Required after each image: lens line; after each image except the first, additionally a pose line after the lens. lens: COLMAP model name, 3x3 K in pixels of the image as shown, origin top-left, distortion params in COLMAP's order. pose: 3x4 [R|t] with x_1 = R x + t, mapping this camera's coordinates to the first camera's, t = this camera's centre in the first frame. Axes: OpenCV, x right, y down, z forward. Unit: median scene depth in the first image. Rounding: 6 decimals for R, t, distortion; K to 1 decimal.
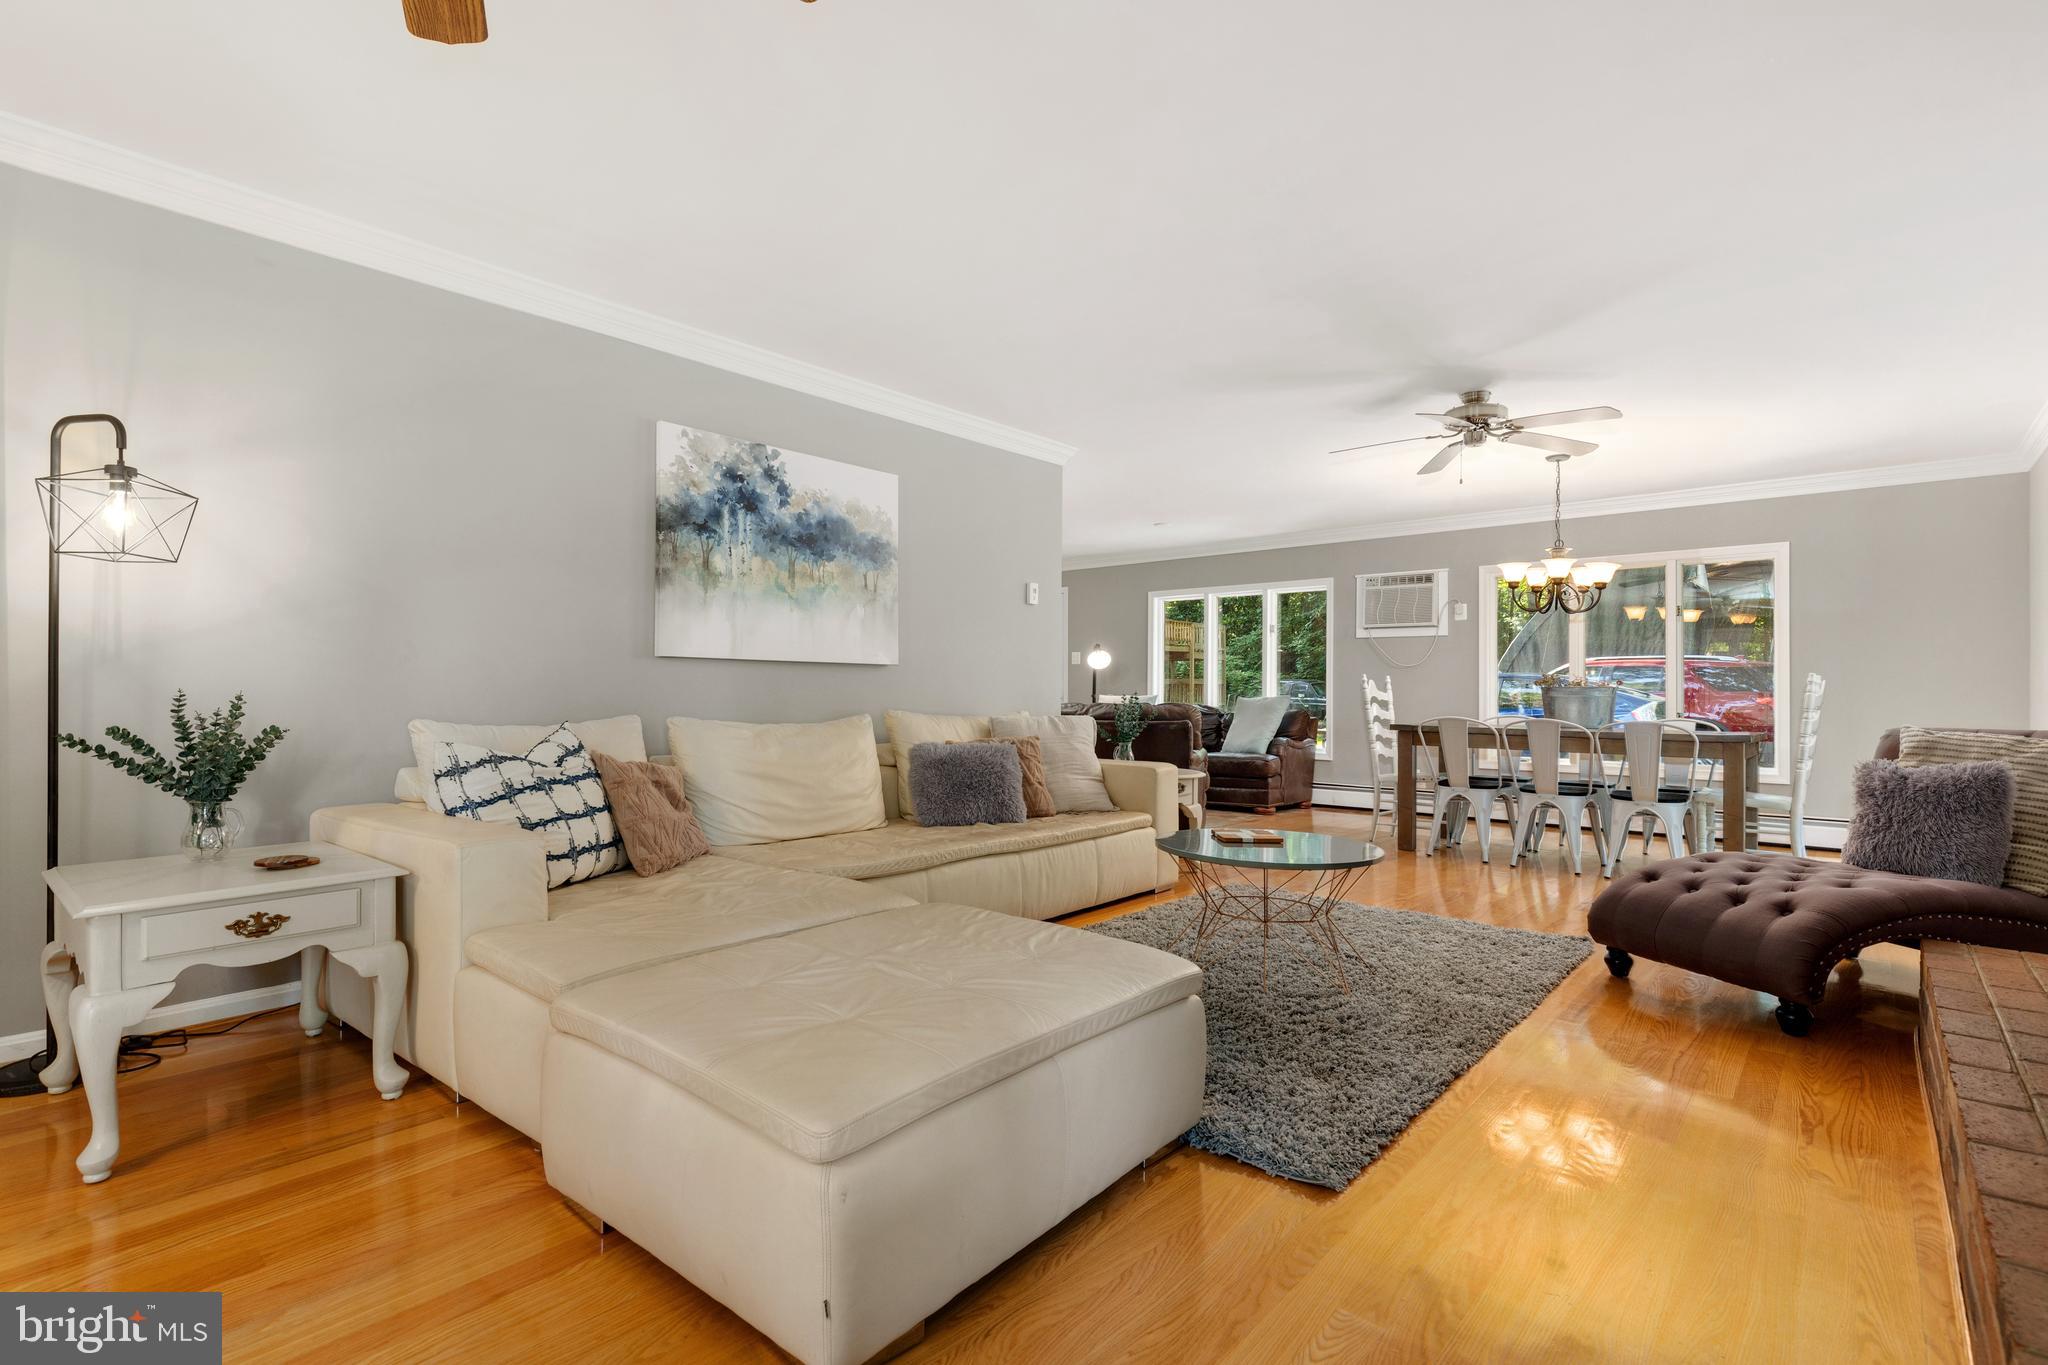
lens RADIAL K [[934.7, 0, 1015.3], [0, 934.7, 687.7], [0, 0, 1]] dist [0.007827, -0.000556]
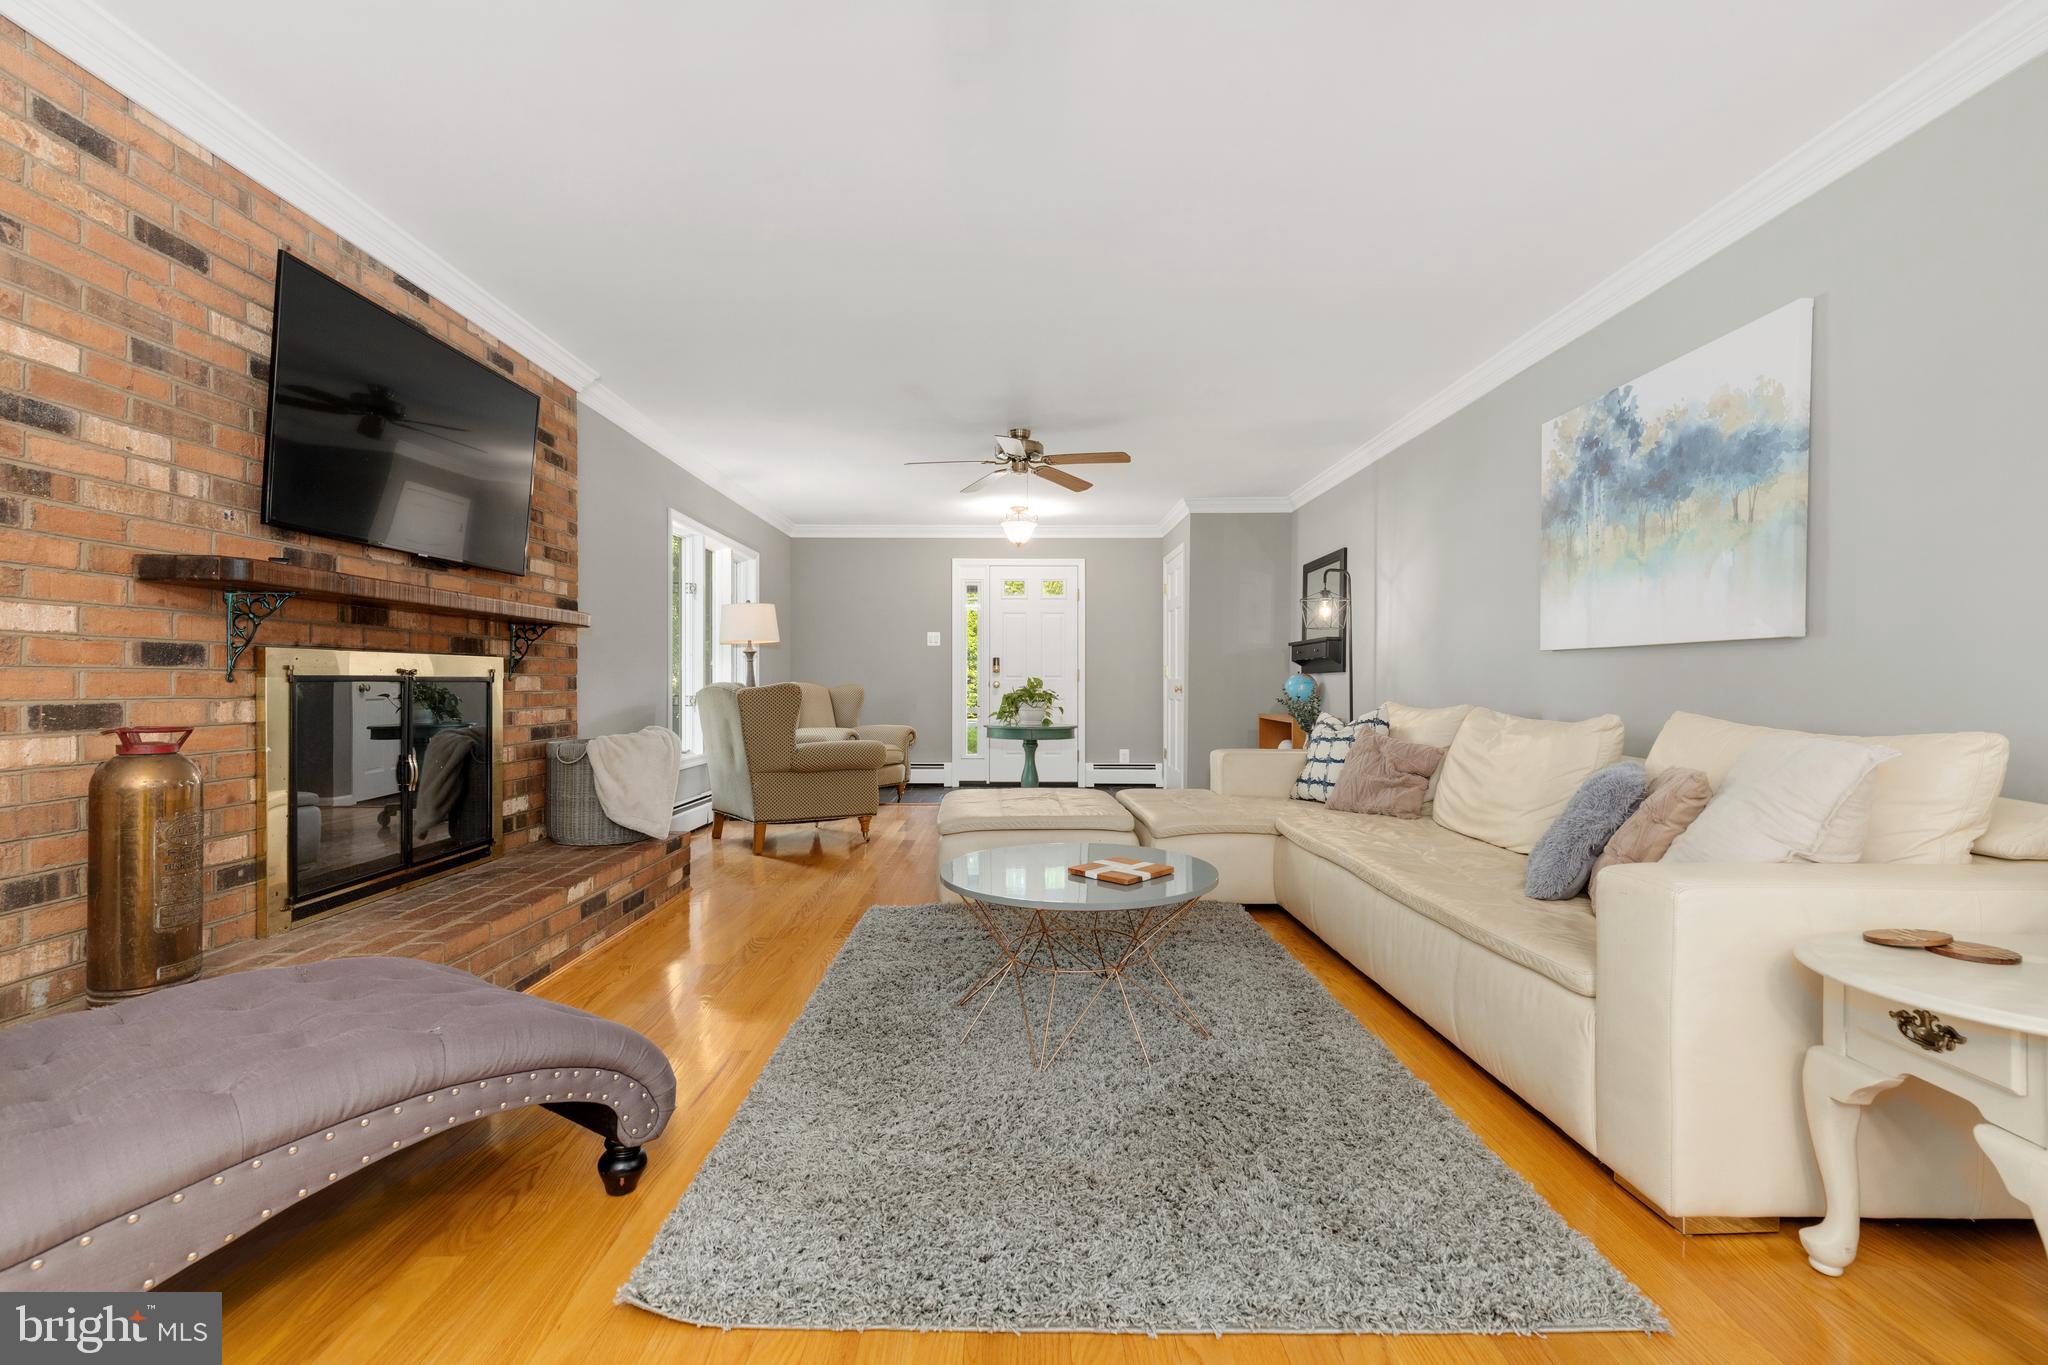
lens RADIAL K [[928.0, 0, 1026.1], [0, 928.0, 684.8], [0, 0, 1]] dist [0.005812, -0.000684]
pose [[-0.737614, -0.005335, -0.675201, 0.666541], [-0.003923, 0.999986, -0.003615, 0.009684], [0.675211, -0.000018, -0.737625, 1.233347]]
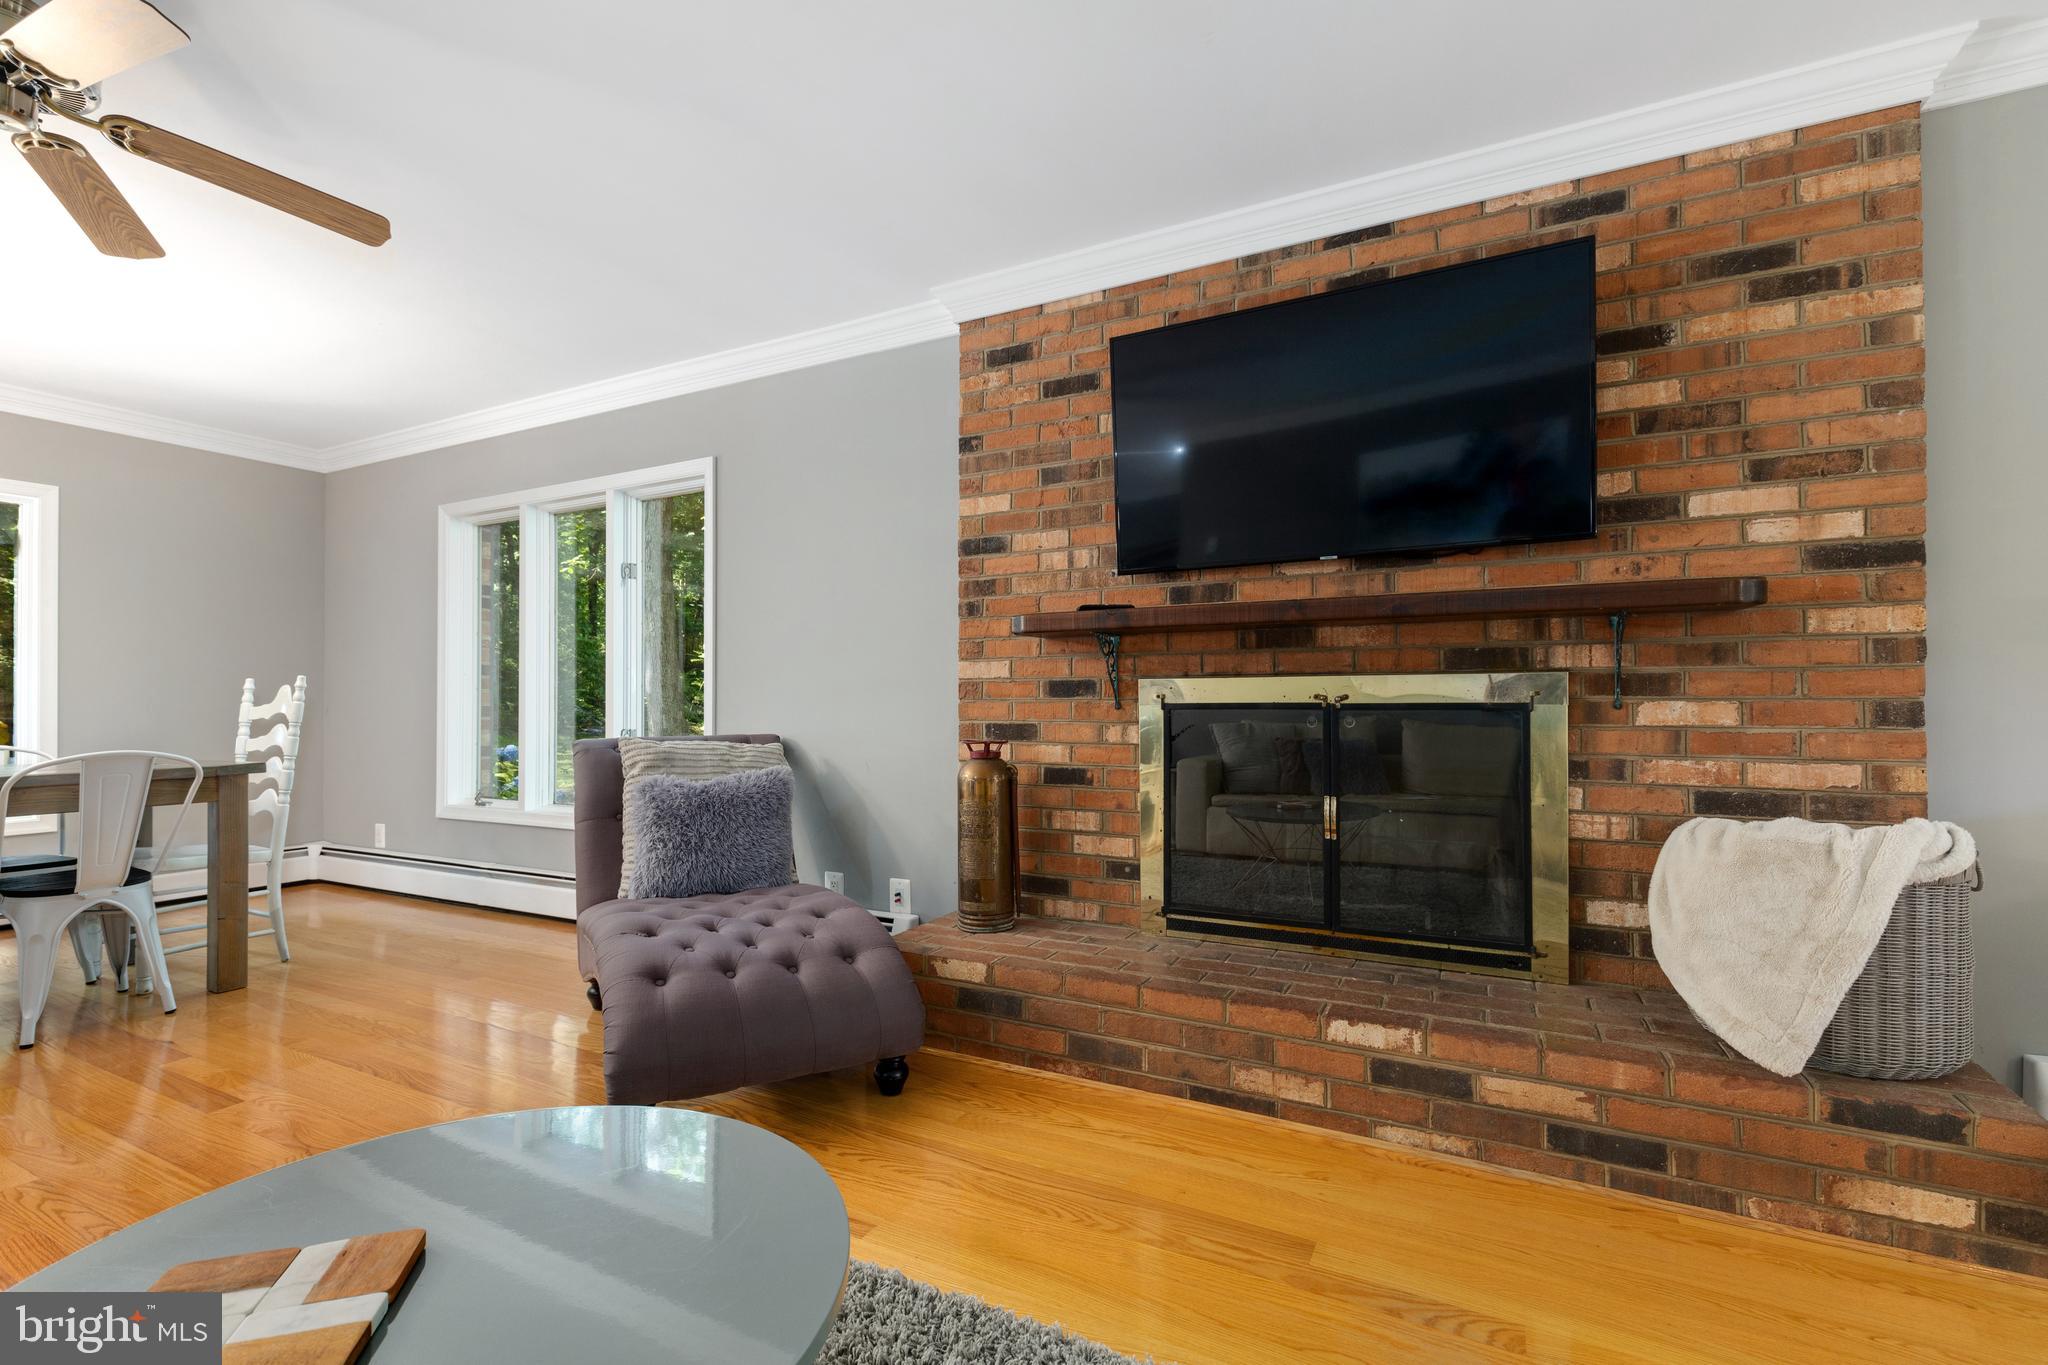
lens RADIAL K [[934.7, 0, 1015.3], [0, 934.7, 687.7], [0, 0, 1]] dist [0.007827, -0.000556]
pose [[-0.235359, 0.006528, 0.971887, -0.035193], [-0.000438, 0.999977, -0.006823, -0.003915], [-0.971908, -0.002032, -0.235351, 0.709765]]
